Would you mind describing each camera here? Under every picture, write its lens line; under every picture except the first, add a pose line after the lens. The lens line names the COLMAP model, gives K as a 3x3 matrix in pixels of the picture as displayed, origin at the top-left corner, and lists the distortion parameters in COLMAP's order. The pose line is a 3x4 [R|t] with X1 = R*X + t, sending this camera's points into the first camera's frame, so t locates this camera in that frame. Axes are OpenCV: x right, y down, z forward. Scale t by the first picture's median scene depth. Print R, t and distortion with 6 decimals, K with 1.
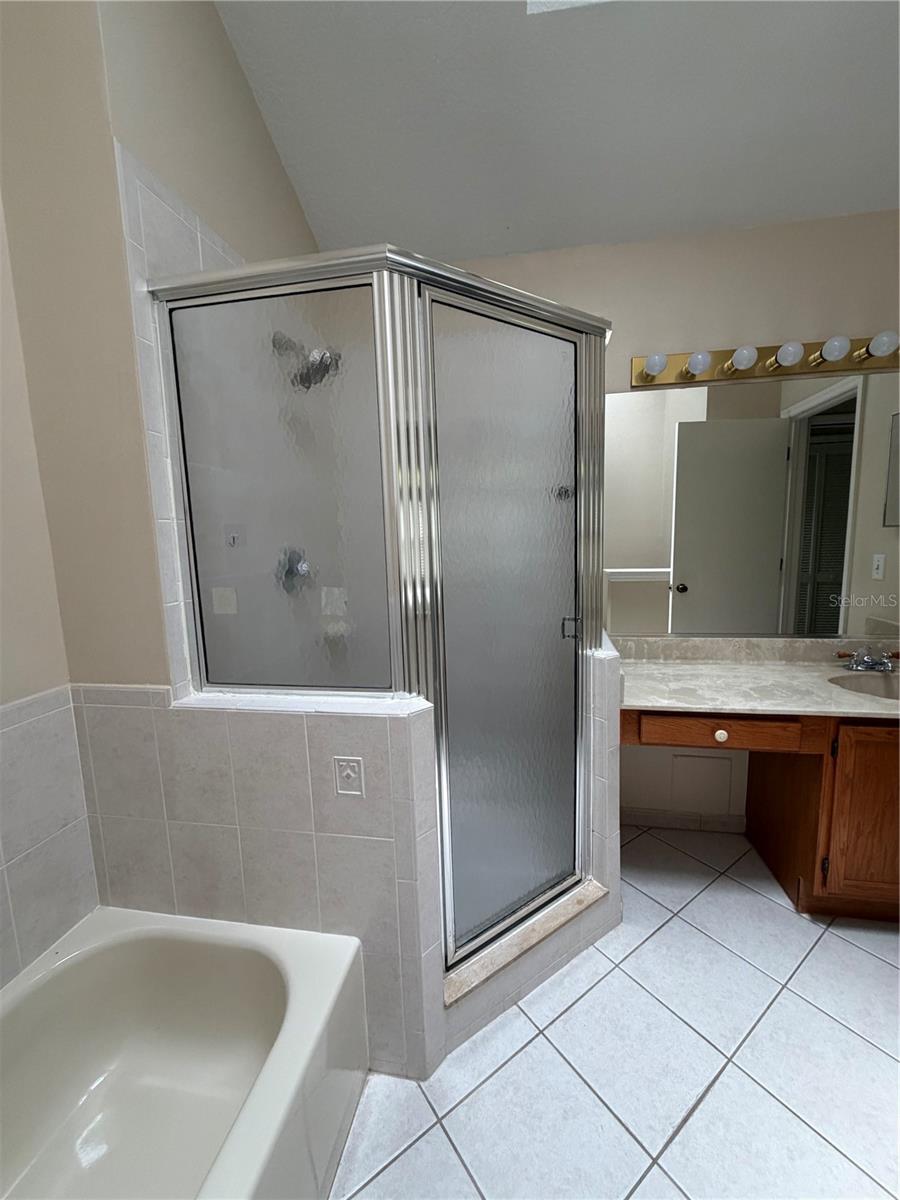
lens RADIAL K [[476.3, 0, 450.1], [0, 476.3, 600.6], [0, 0, 1]] dist [-0.001761, 0.000445]
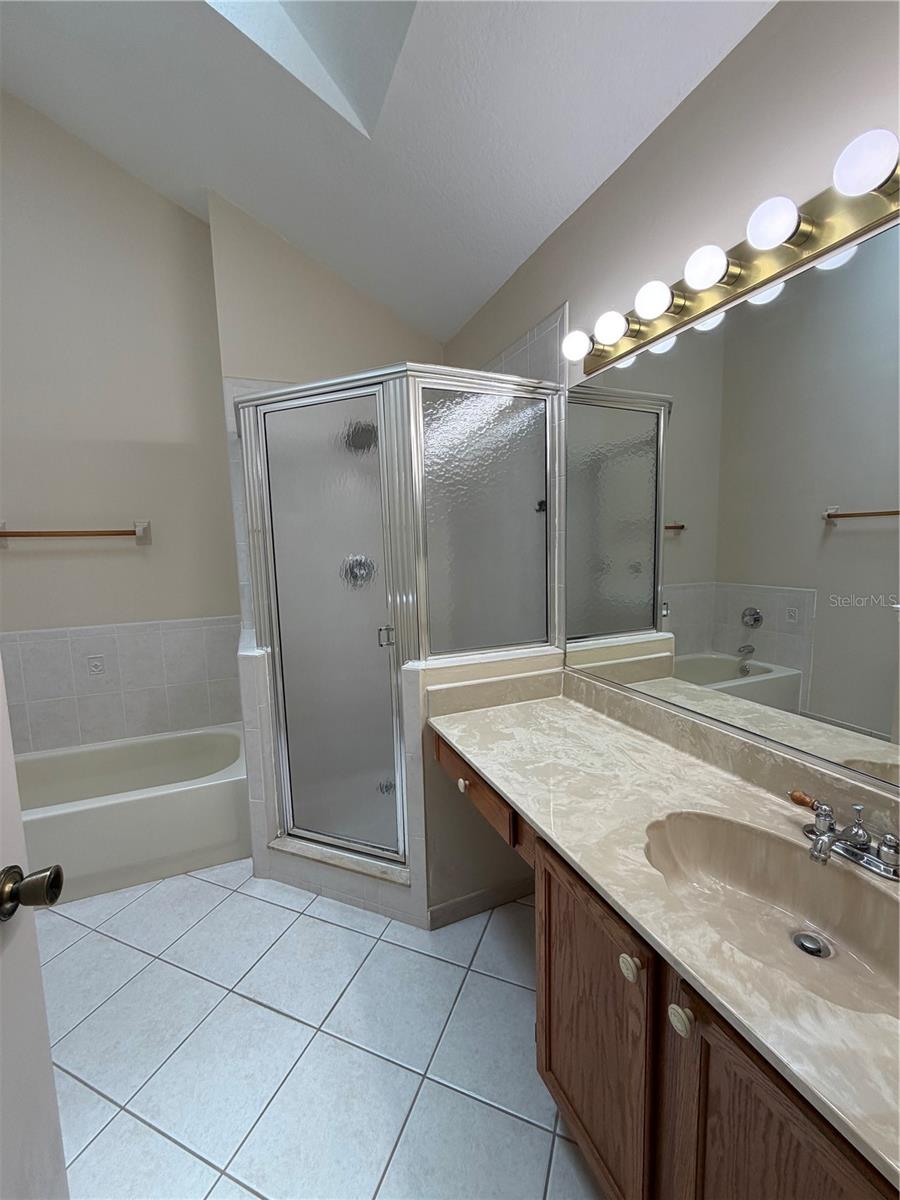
lens RADIAL K [[476.3, 0, 449.6], [0, 476.3, 598.0], [0, 0, 1]] dist [-0.001761, 0.000445]
pose [[0.537784, 0.111844, -0.835631, 1.242134], [-0.106017, 0.992265, 0.064580, -0.117739], [0.836390, 0.053861, 0.545482, 0.465823]]
